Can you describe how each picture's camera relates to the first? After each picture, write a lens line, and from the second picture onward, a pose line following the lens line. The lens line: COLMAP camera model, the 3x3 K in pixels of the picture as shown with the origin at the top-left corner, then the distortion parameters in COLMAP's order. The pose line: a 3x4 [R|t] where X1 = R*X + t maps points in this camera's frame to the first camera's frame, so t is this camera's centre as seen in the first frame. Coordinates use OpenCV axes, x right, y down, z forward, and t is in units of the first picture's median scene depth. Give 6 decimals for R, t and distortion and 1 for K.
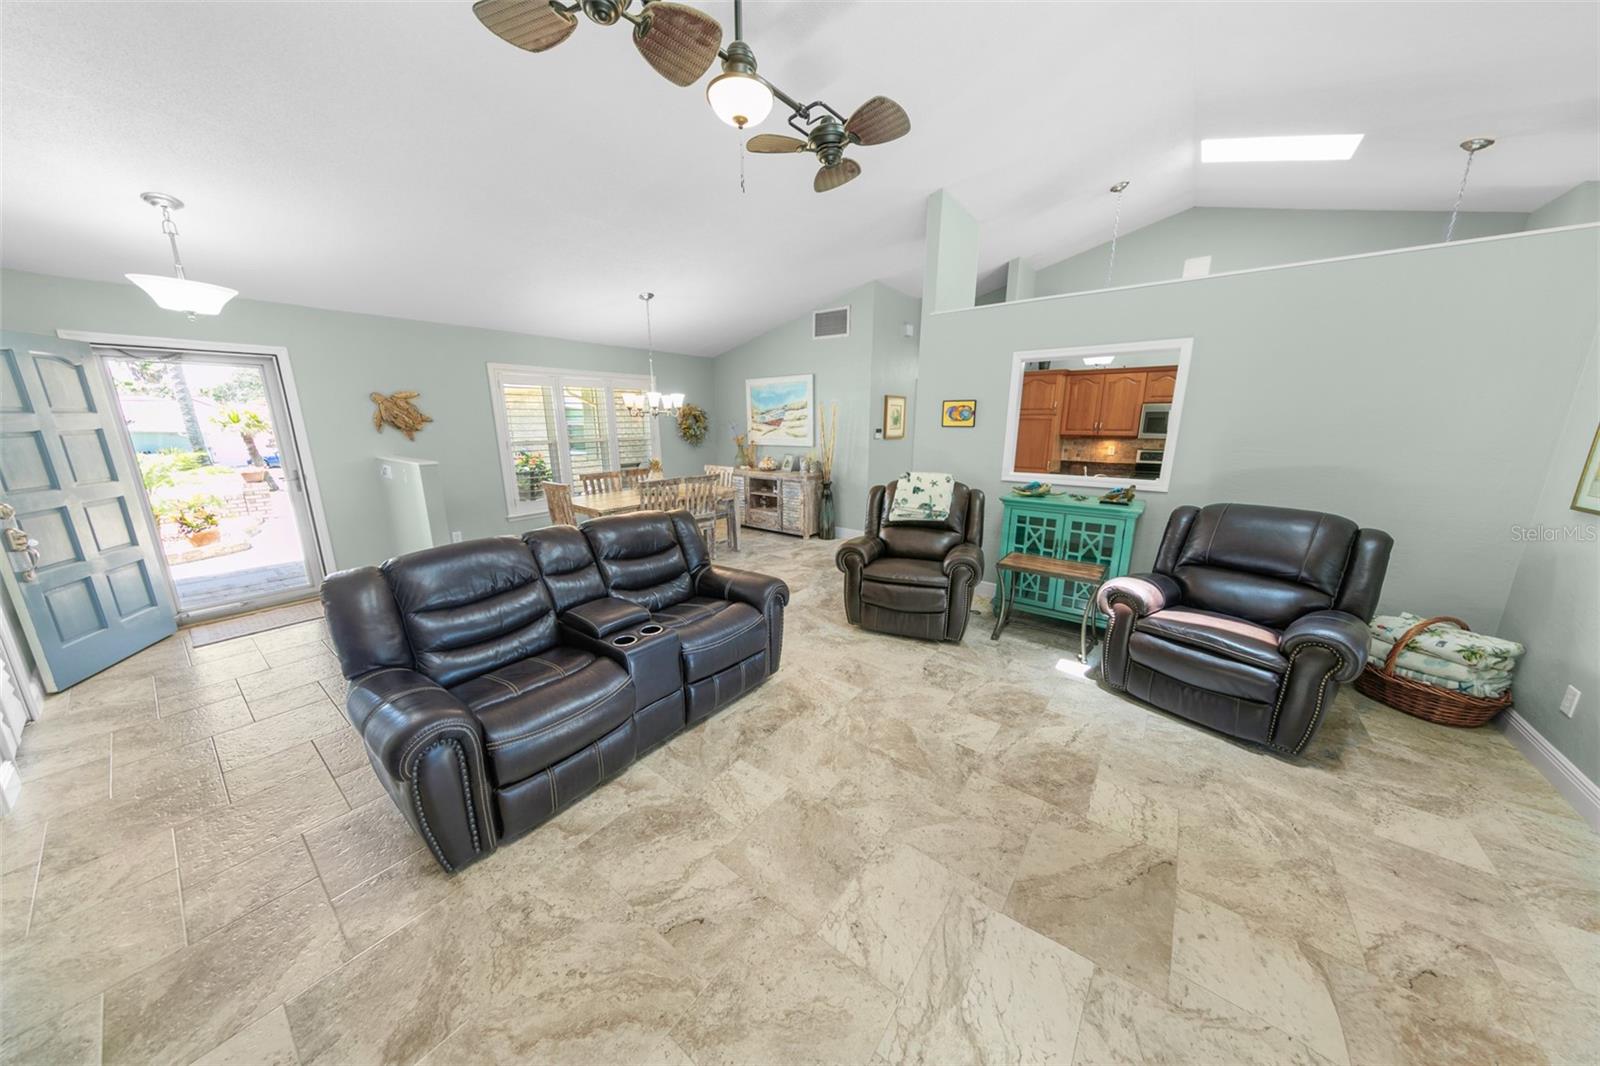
lens RADIAL K [[497.7, 0, 795.9], [0, 497.7, 532.1], [0, 0, 1]] dist [0.009602, -0.001979]
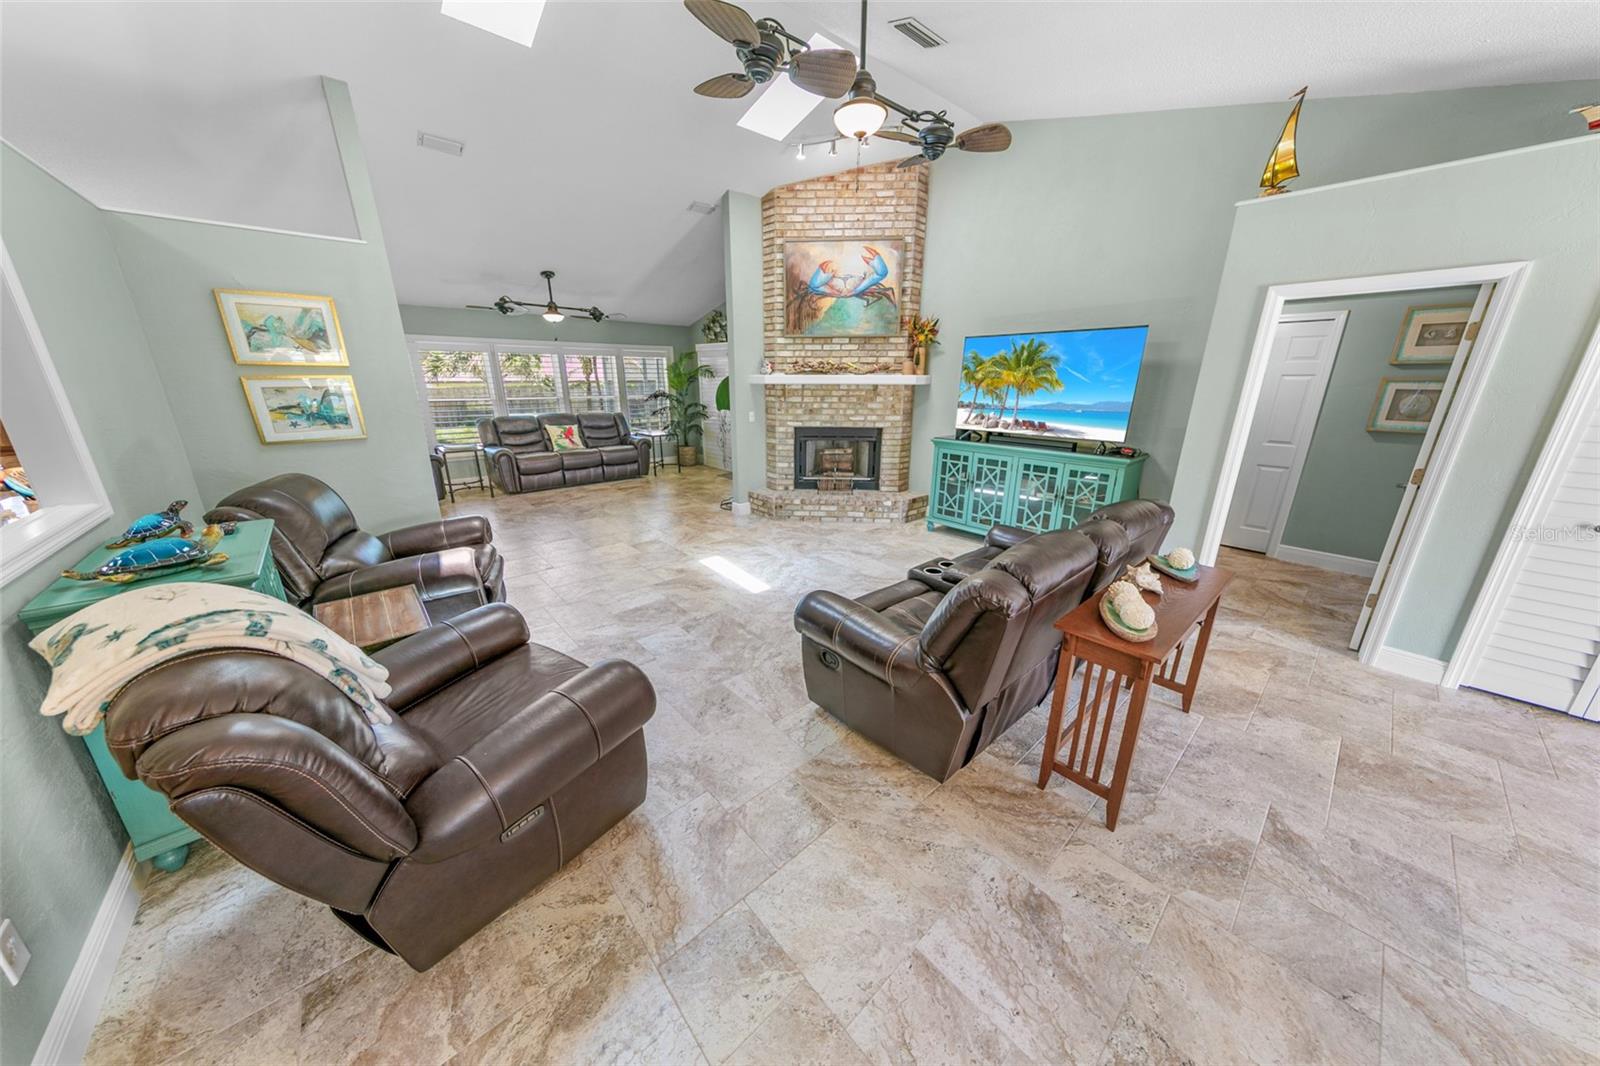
lens RADIAL K [[502.0, 0, 795.5], [0, 502.0, 532.7], [0, 0, 1]] dist [0.005874, -0.000373]
pose [[-0.980644, -0.061345, 0.185943, -0.073812], [0.041213, 0.863708, 0.502305, -0.182649], [-0.191414, 0.500246, -0.844461, 0.772742]]
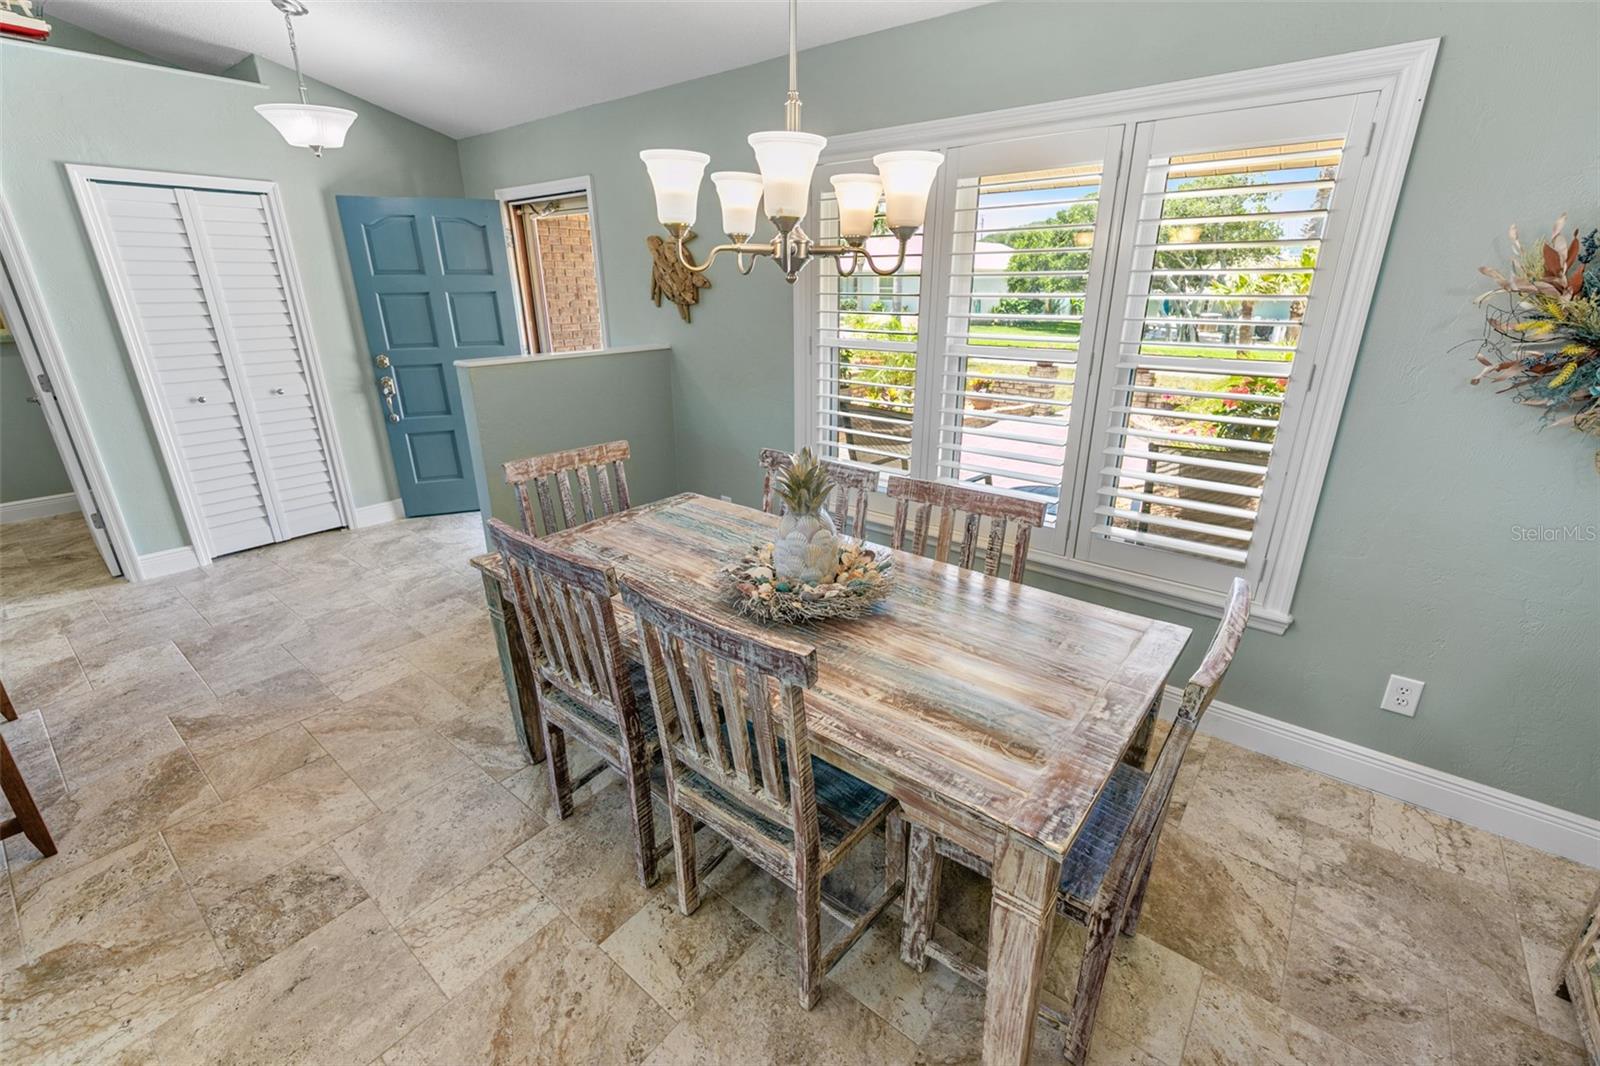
lens RADIAL K [[689.5, 0, 802.8], [0, 689.5, 536.2], [0, 0, 1]] dist [0.001281, 0.000097]
pose [[-0.021091, 0.346134, -0.937948, 0.031510], [-0.225095, 0.912426, 0.341777, -0.196055], [0.974109, 0.218335, 0.058669, 0.862279]]
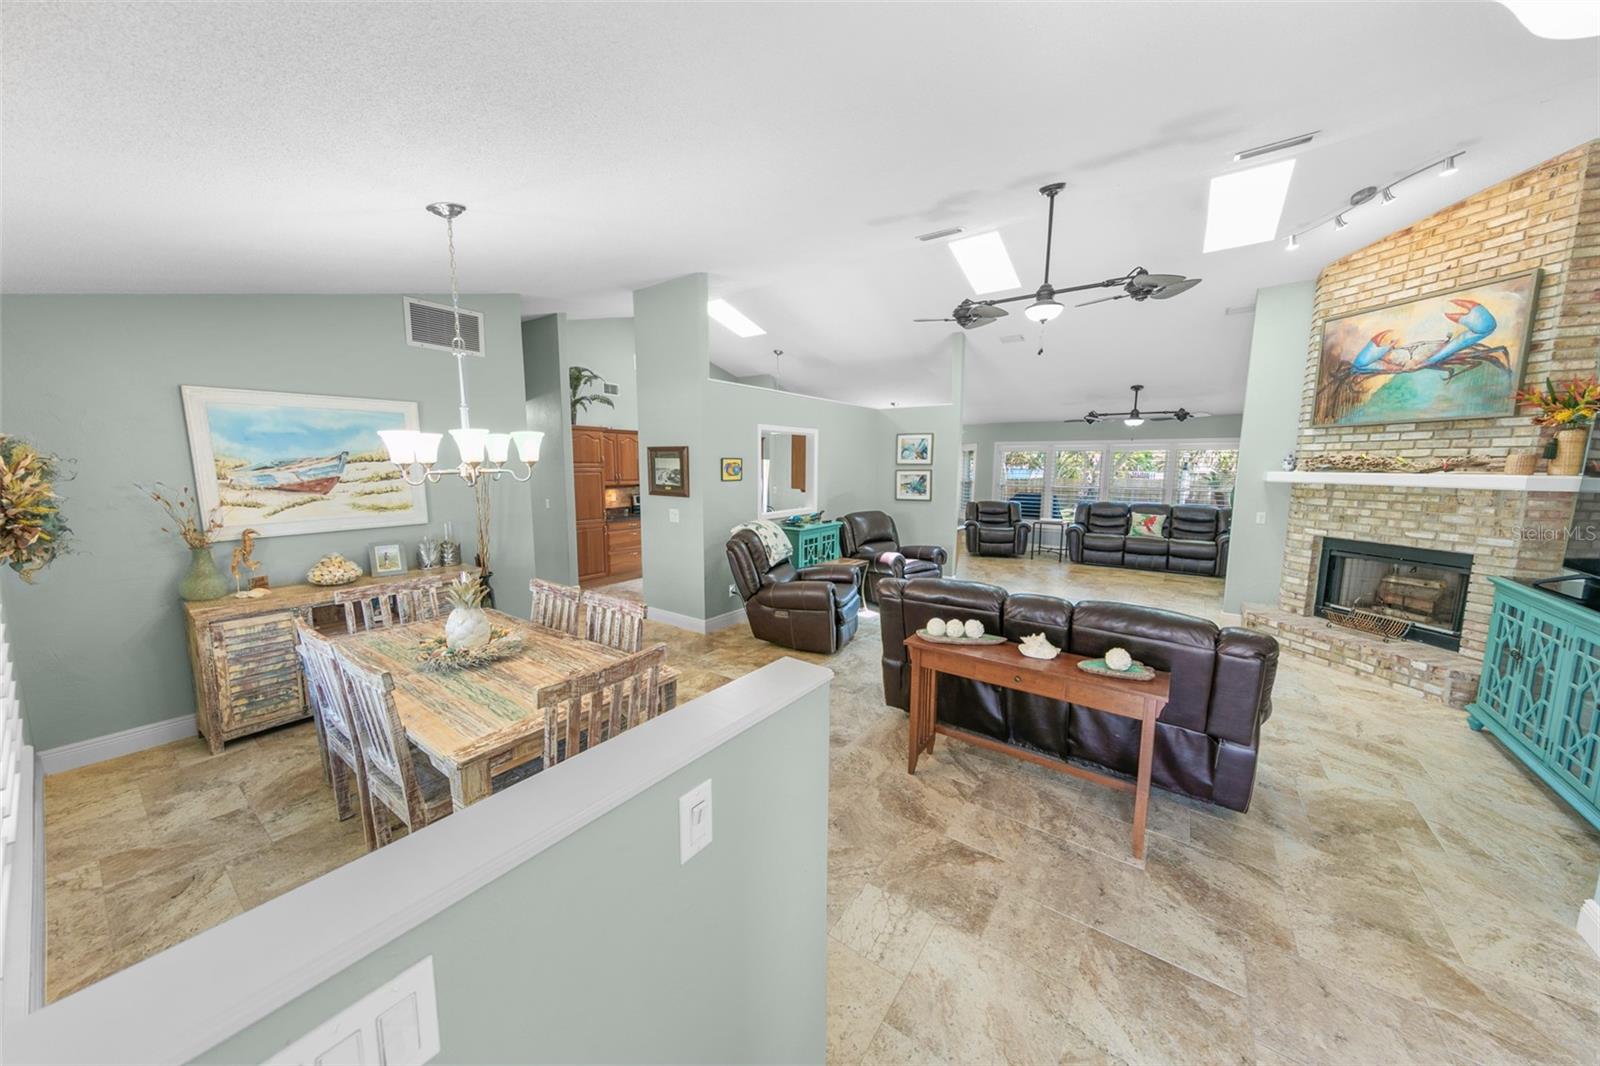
lens RADIAL K [[535.2, 0, 793.0], [0, 535.2, 530.6], [0, 0, 1]] dist [0.005411, -0.000071]
pose [[-0.024740, -0.126522, 0.991655, -0.648486], [0.221273, 0.966662, 0.128854, -0.160307], [-0.974898, 0.222614, 0.004081, 0.622870]]
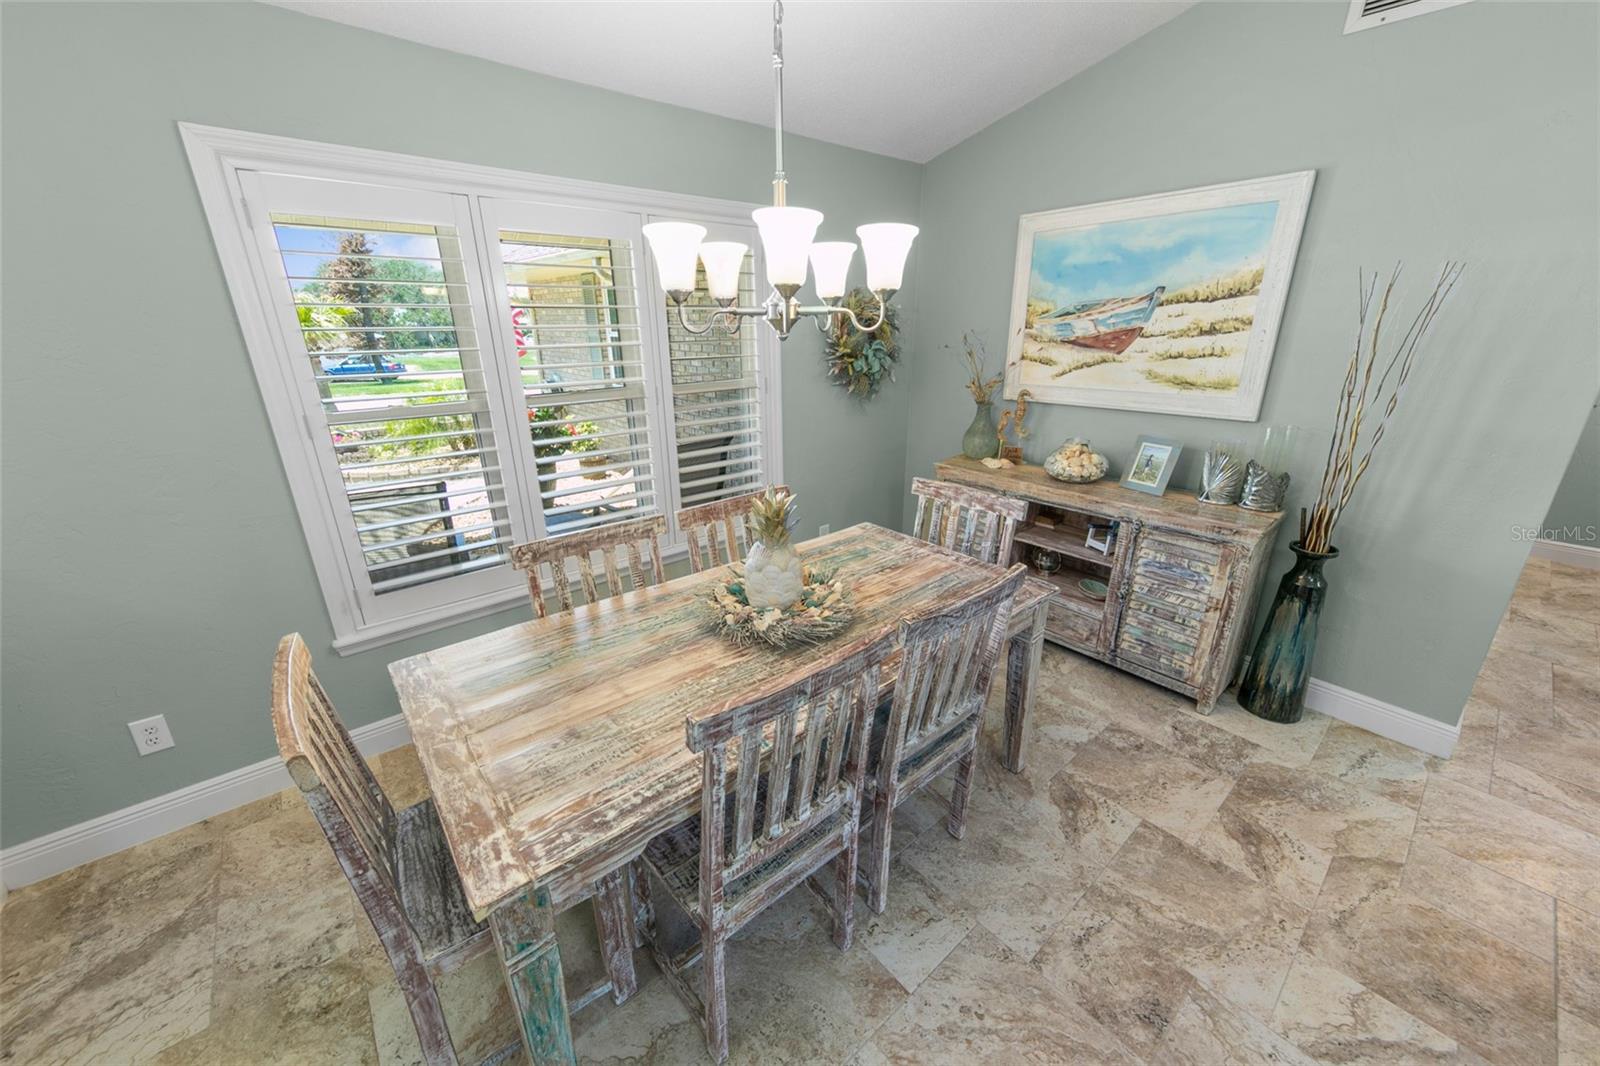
lens RADIAL K [[598.6, 0, 793.3], [0, 598.6, 532.4], [0, 0, 1]] dist [0.001832, 0.000038]
pose [[0.976741, 0.065037, -0.204319, -0.181336], [-0.041288, 0.992104, 0.118425, -0.144757], [0.210408, -0.107235, 0.971715, 0.604871]]
